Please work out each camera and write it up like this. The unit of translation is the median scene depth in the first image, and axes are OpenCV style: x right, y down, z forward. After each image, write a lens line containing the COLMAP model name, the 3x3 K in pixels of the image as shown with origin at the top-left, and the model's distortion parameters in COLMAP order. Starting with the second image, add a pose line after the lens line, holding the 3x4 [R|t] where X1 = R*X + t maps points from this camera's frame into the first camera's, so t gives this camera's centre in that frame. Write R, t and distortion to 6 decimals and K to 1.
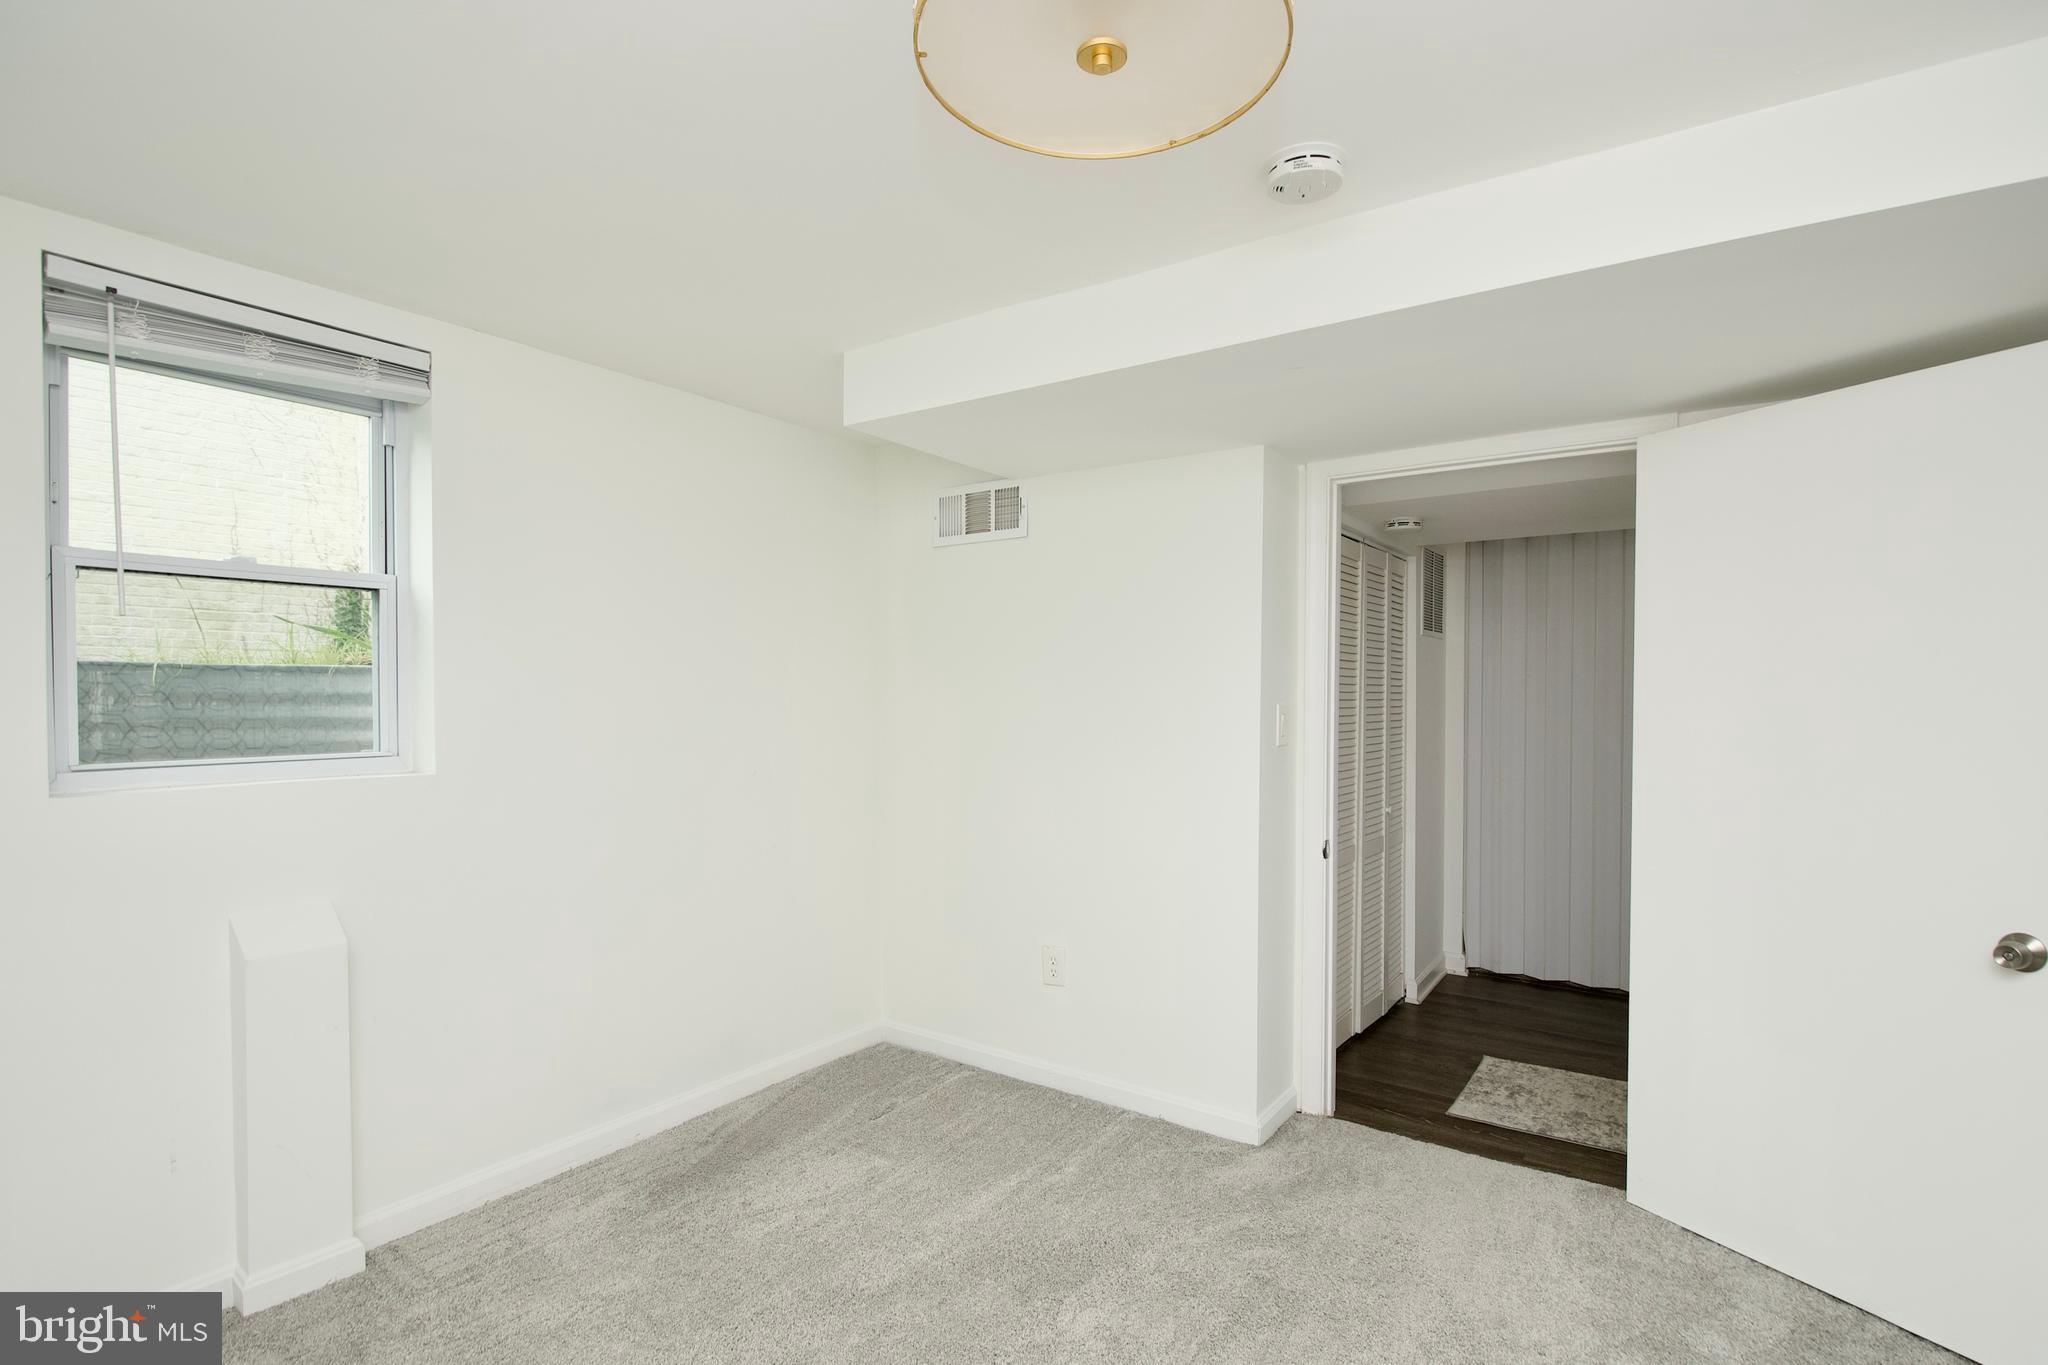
lens RADIAL K [[985.6, 0, 1030.5], [0, 985.6, 713.0], [0, 0, 1]] dist [-0.003472, -0.011778]
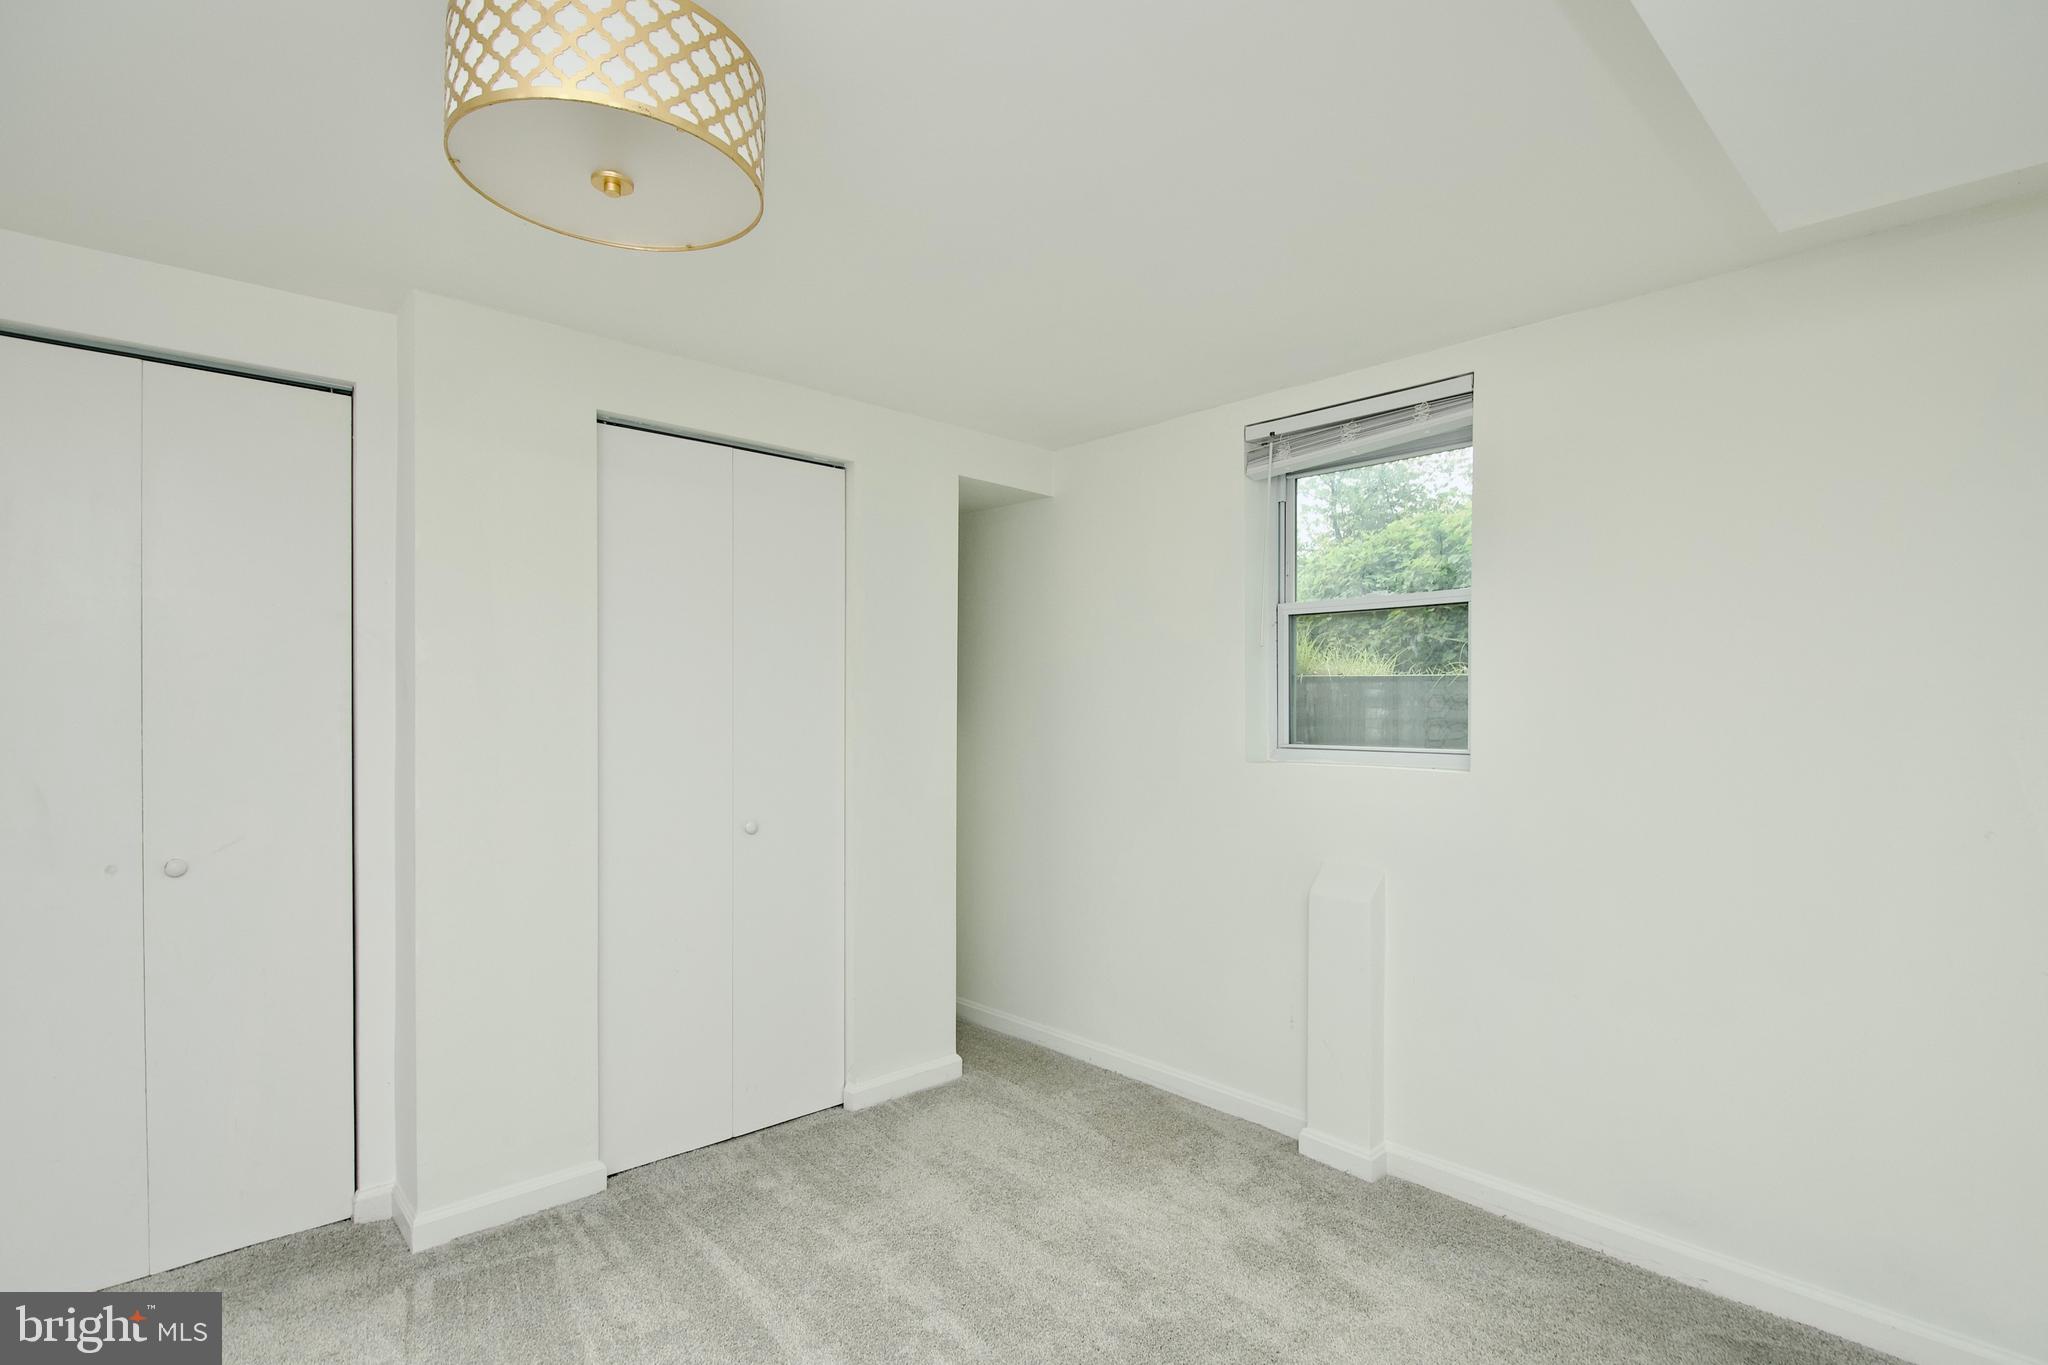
lens RADIAL K [[985.6, 0, 1030.5], [0, 985.6, 713.0], [0, 0, 1]] dist [-0.003472, -0.011778]
pose [[-0.199770, 0.001766, -0.979841, 0.600804], [-0.020863, 0.999764, 0.006055, 0.001862], [0.979621, 0.021652, -0.199686, 0.873682]]
